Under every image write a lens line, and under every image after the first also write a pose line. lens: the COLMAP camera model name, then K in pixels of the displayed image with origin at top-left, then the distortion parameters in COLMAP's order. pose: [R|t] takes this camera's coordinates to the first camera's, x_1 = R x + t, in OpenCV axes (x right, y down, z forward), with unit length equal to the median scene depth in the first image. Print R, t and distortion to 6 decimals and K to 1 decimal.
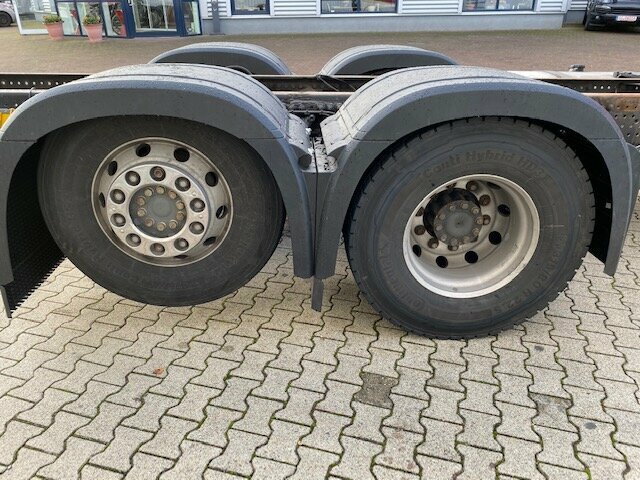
lens RADIAL K [[484.4, 0, 322.4], [0, 484.4, 235.8], [0, 0, 1]] dist [0.038863, -0.054273]
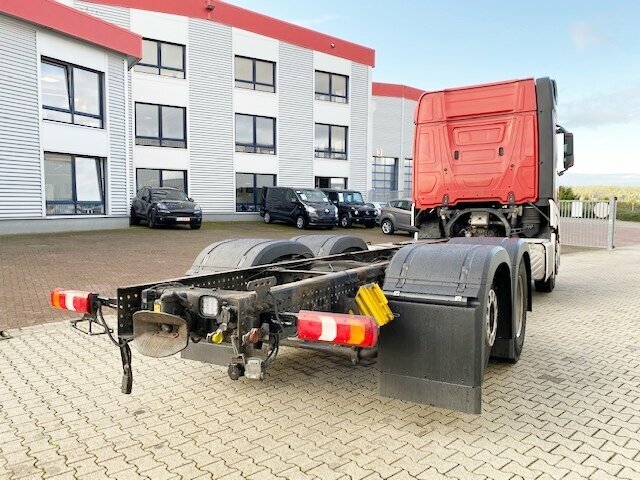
lens RADIAL K [[484.4, 0, 317.2], [0, 484.4, 239.0], [0, 0, 1]] dist [0.038863, -0.054273]
pose [[0.533867, -0.043561, 0.844446, -0.506788], [0.357636, 0.916581, -0.178819, -0.048655], [-0.766213, 0.397469, 0.504911, 0.118526]]
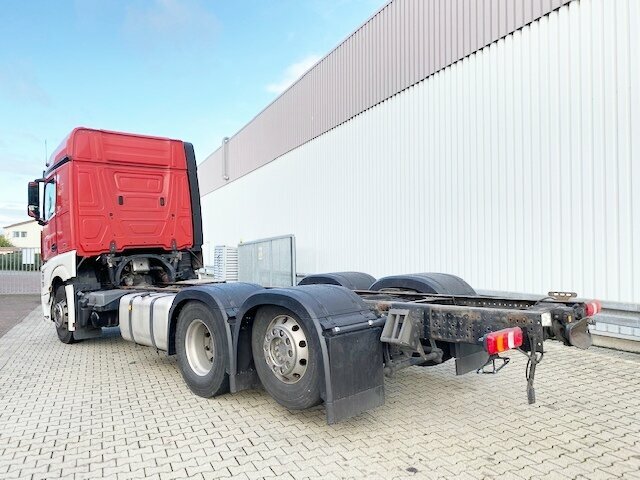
lens RADIAL K [[484.4, 0, 324.3], [0, 484.4, 241.3], [0, 0, 1]] dist [0.038863, -0.054273]
pose [[-0.651886, 0.032769, 0.757608, -0.500281], [0.346398, 0.901608, 0.259061, -0.334186], [-0.674576, 0.431312, -0.599097, 0.707507]]
